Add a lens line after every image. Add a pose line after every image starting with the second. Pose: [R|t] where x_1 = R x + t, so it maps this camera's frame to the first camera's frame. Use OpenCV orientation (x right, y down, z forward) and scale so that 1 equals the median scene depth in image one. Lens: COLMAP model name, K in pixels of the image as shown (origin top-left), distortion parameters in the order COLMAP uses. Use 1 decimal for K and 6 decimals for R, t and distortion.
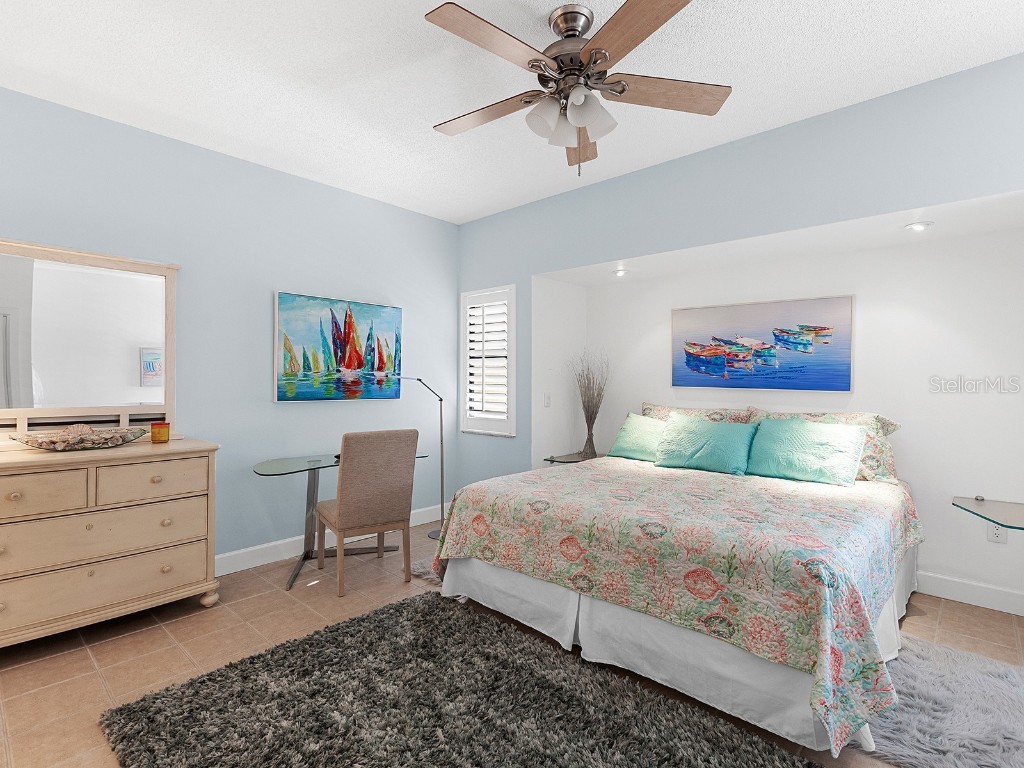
lens RADIAL K [[511.8, 0, 514.9], [0, 511.8, 381.5], [0, 0, 1]] dist [0.001078, 0.000181]
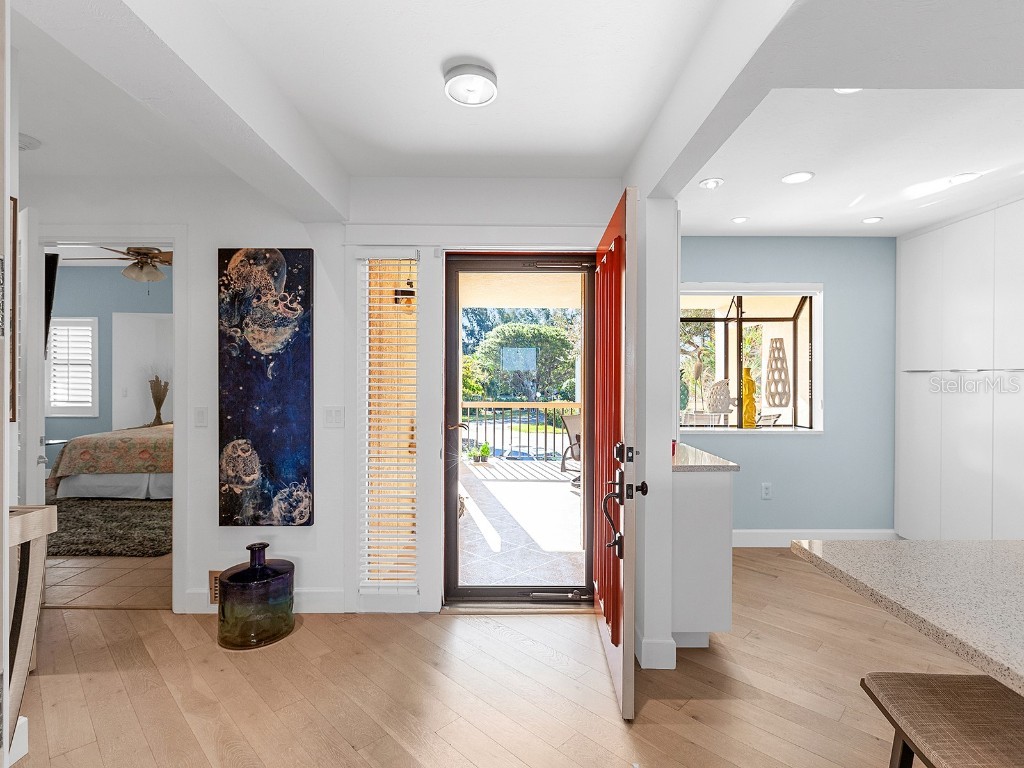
lens RADIAL K [[511.8, 0, 520.4], [0, 511.8, 383.3], [0, 0, 1]] dist [0.001078, 0.000181]
pose [[0.734298, -0.003885, 0.678817, -0.170836], [0.003391, 0.999992, 0.002055, 0.011499], [-0.678819, 0.000793, 0.734305, -1.479228]]
